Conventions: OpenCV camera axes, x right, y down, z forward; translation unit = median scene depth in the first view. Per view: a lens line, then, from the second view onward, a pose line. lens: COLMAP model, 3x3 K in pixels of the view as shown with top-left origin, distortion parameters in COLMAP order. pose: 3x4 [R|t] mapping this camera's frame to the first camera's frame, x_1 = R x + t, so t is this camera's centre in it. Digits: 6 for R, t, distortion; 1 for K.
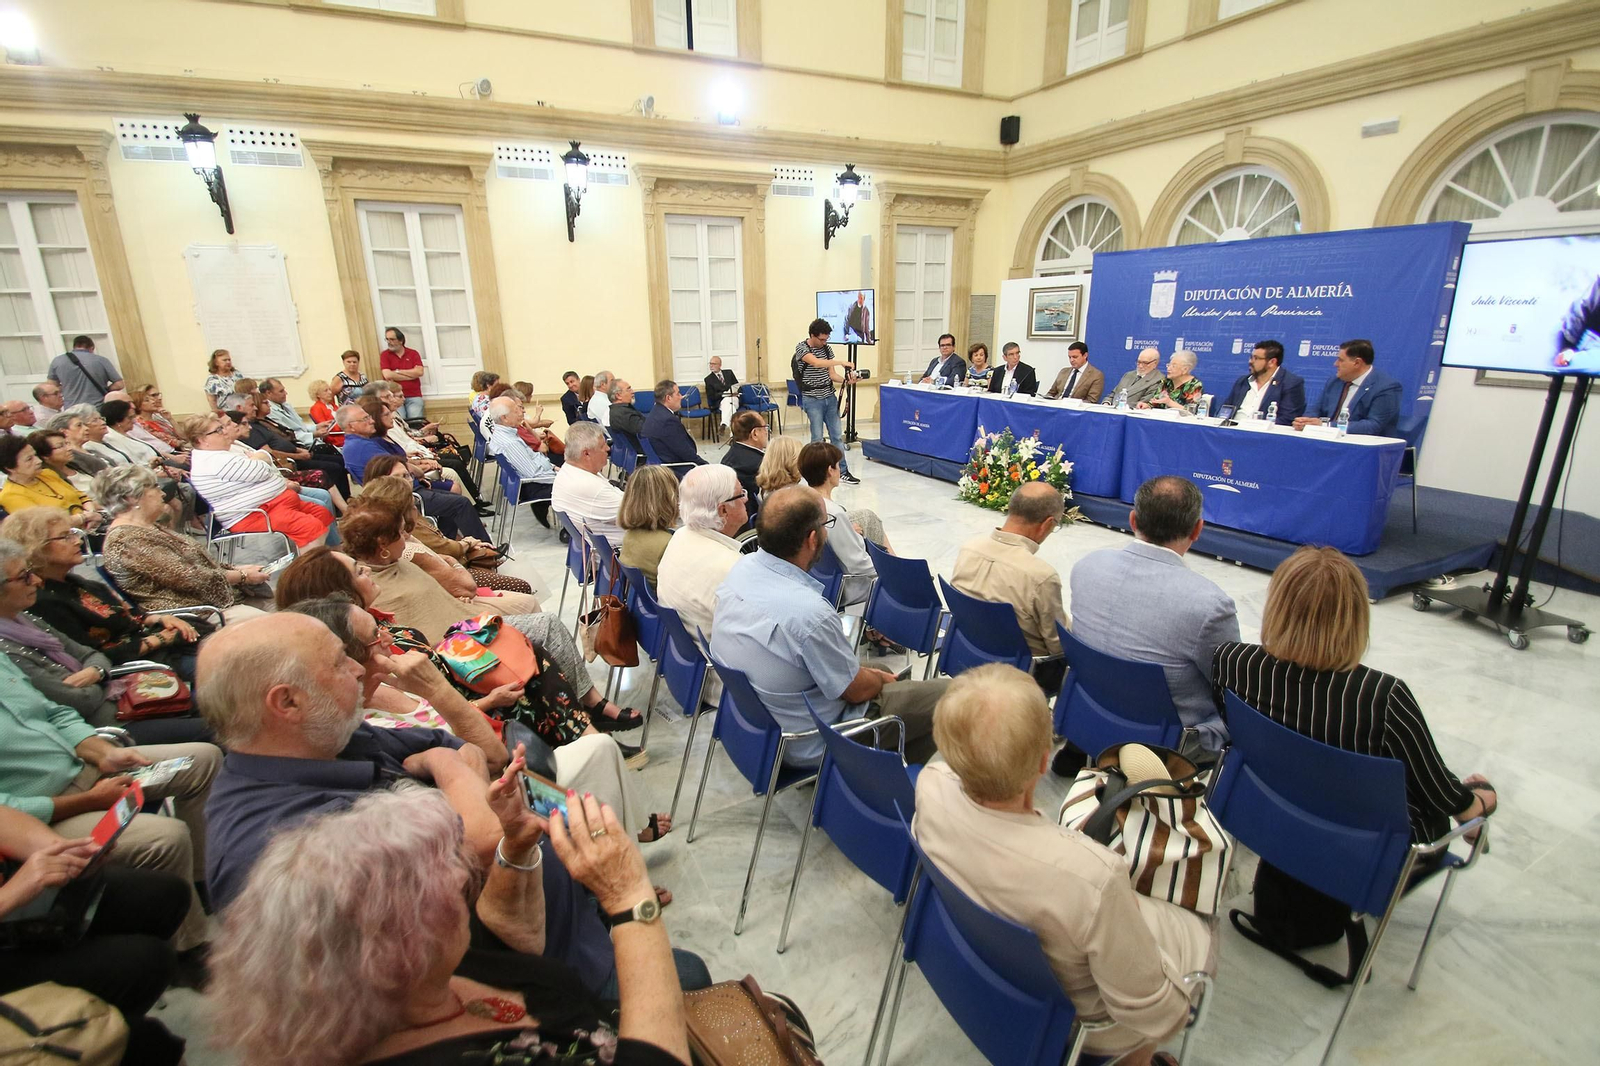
lens RADIAL K [[739.5, 0, 785.5], [0, 739.5, 537.6], [0, 0, 1]] dist [0.023071, -0.022074]
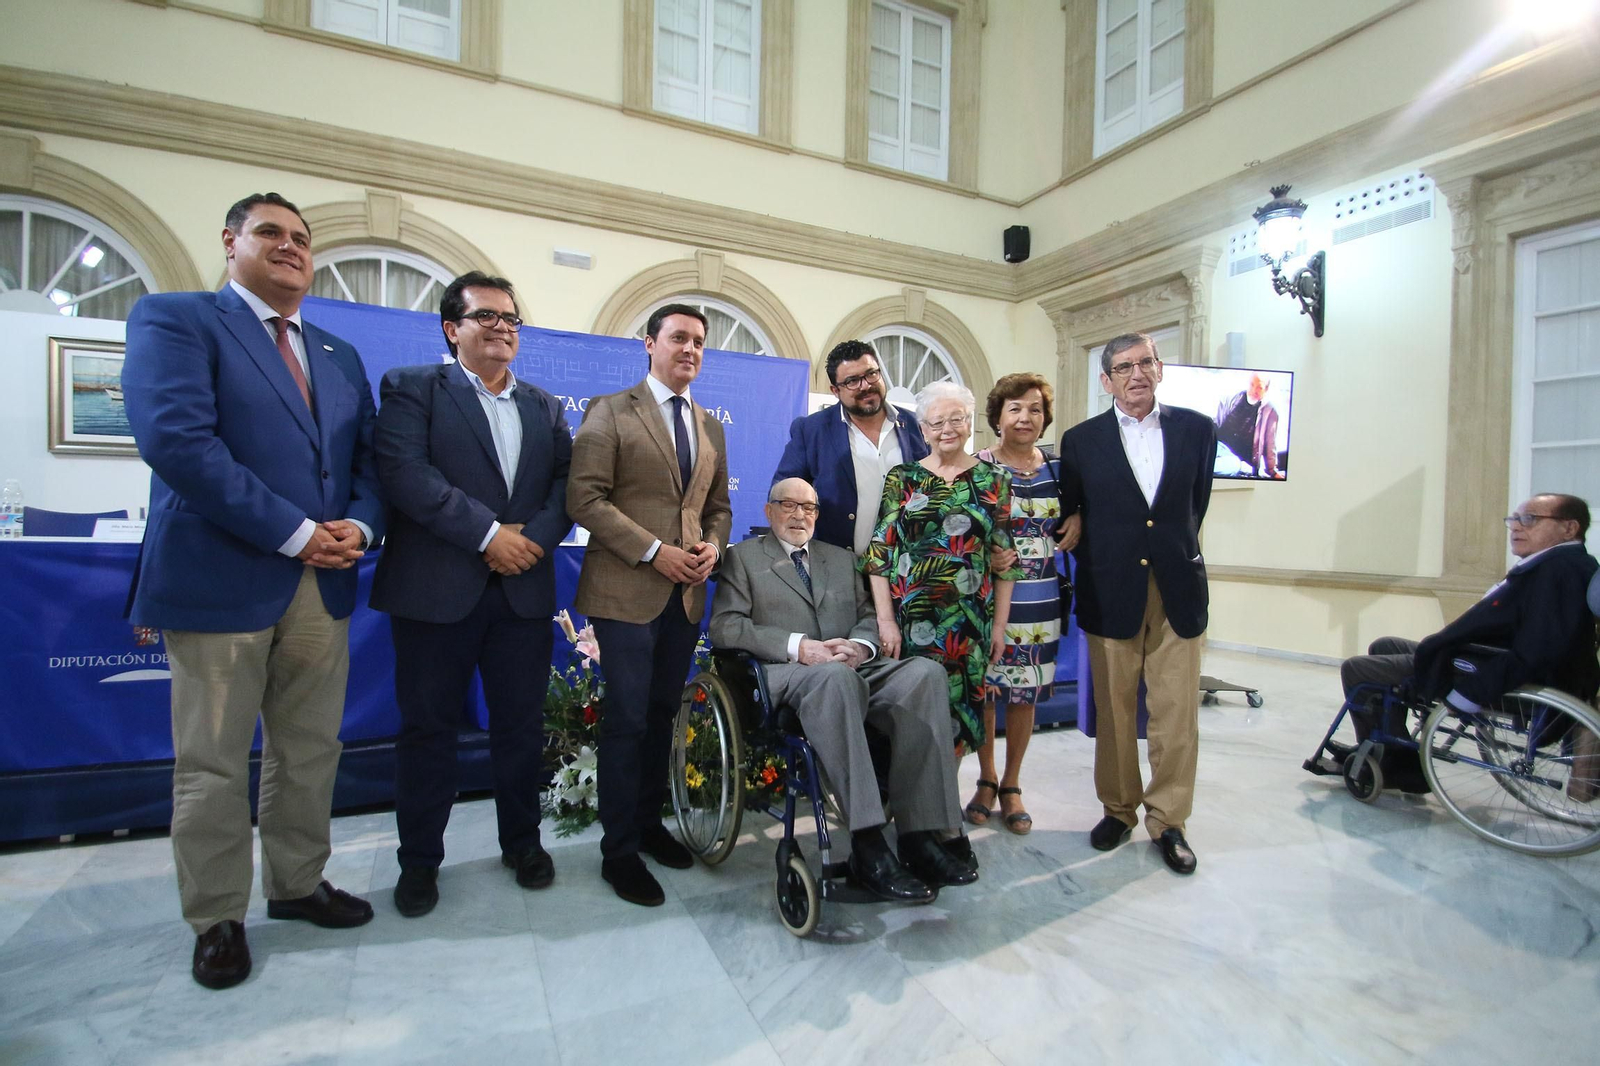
lens RADIAL K [[739.5, 0, 785.5], [0, 739.5, 537.6], [0, 0, 1]] dist [0.023071, -0.022074]
pose [[0.050617, -0.000698, 0.998718, -0.094875], [0.262001, 0.964985, -0.012604, -0.138933], [-0.963739, 0.262303, 0.049027, 0.777791]]
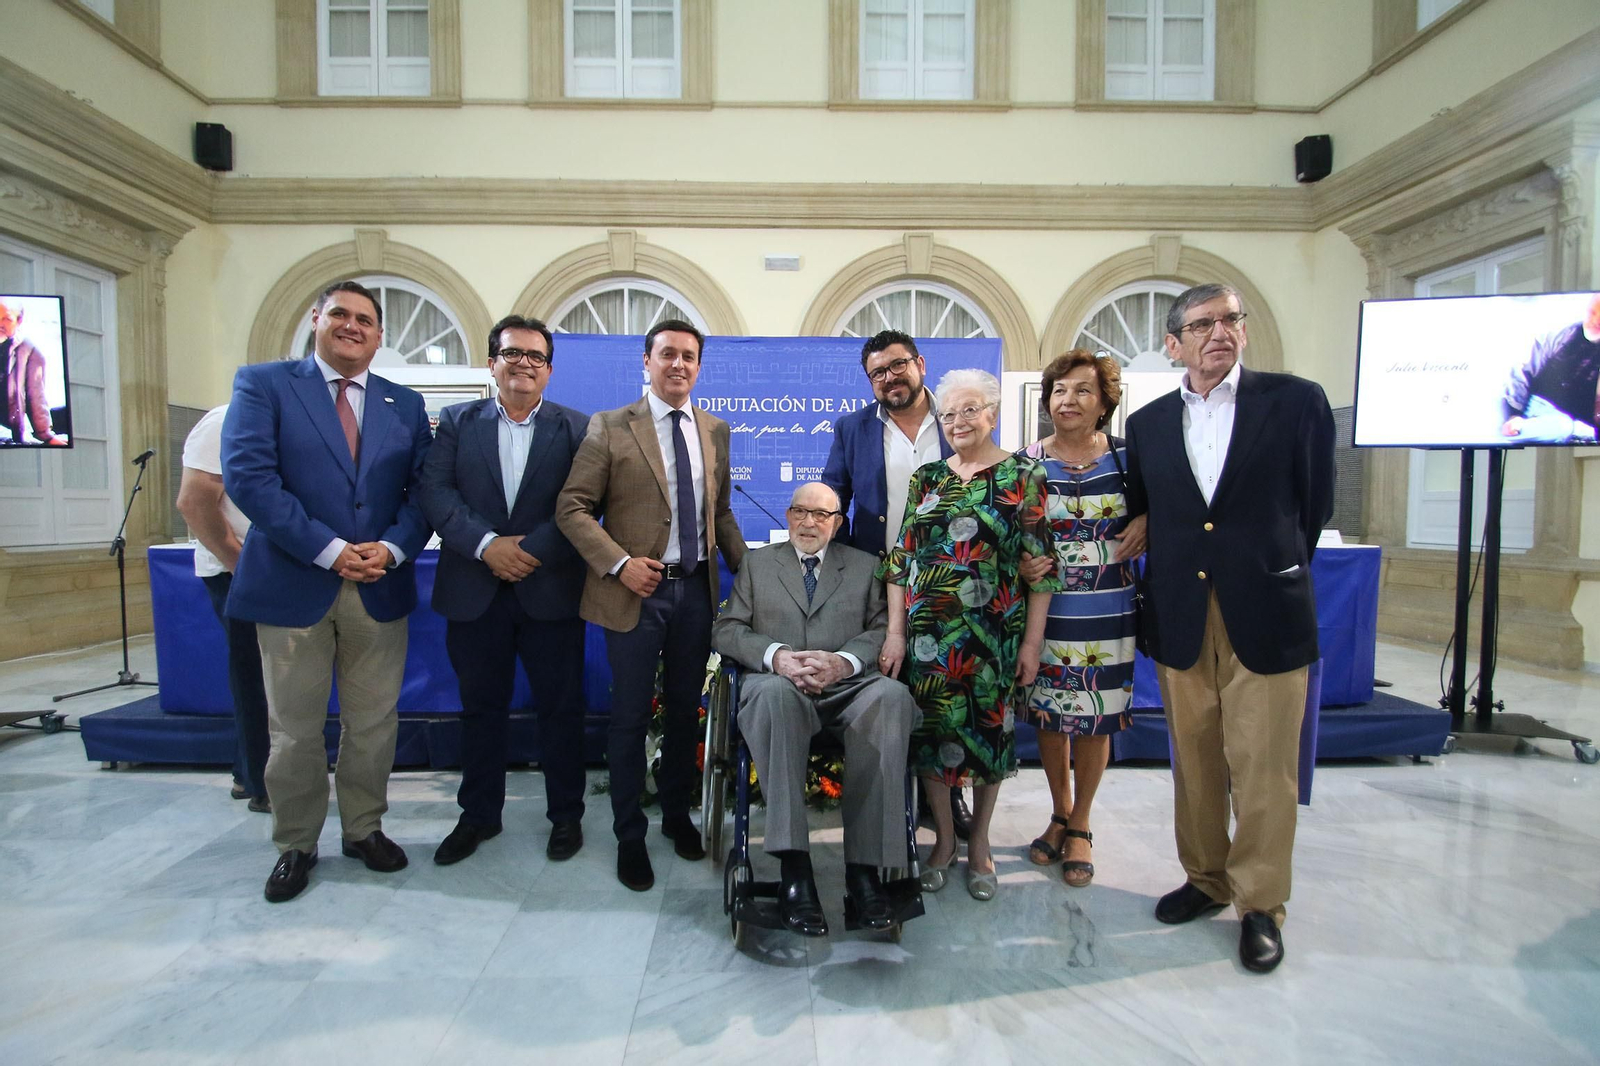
lens RADIAL K [[739.5, 0, 785.5], [0, 739.5, 537.6], [0, 0, 1]] dist [0.023071, -0.022074]
pose [[0.435376, -0.024218, 0.899923, -0.062156], [0.248384, 0.964068, -0.094222, -0.118271], [-0.865305, 0.264549, 0.425748, 0.671054]]
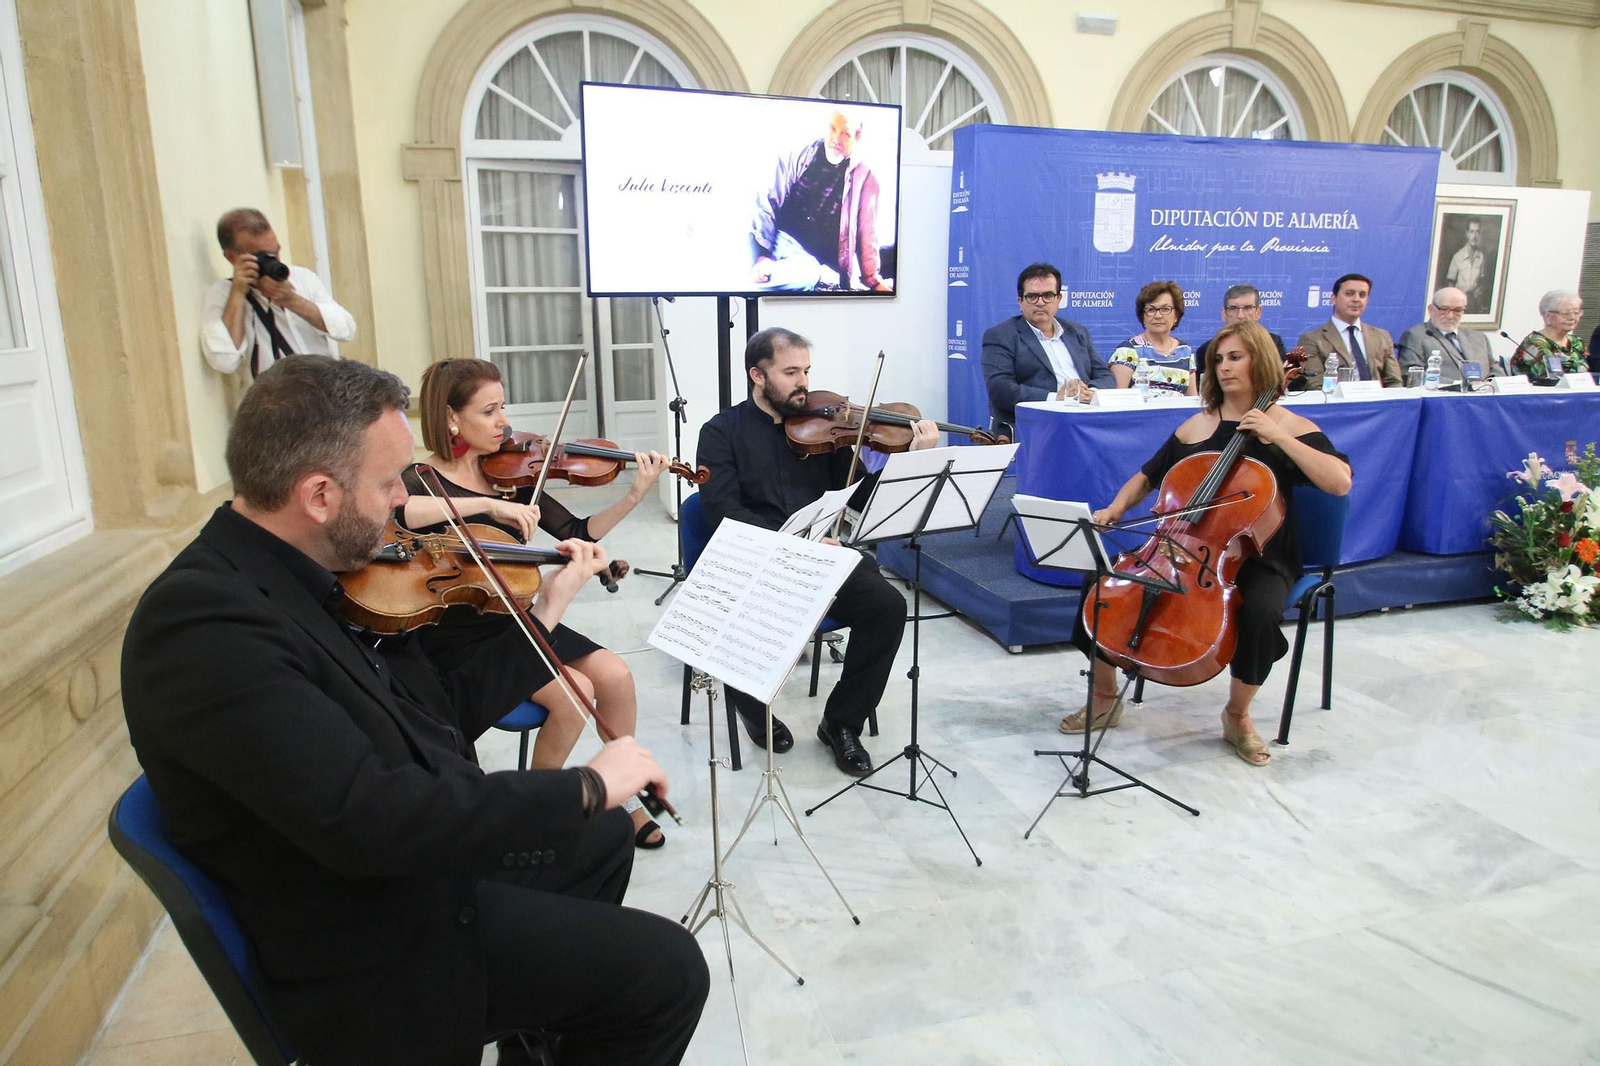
lens RADIAL K [[1013.4, 0, 790.4], [0, 1013.4, 537.8], [0, 0, 1]] dist [-0.018219, -0.012516]
pose [[0.201624, -0.204491, 0.957878, -0.360593], [0.288266, 0.947038, 0.141500, -0.282553], [-0.936083, 0.247594, 0.249893, 1.147375]]
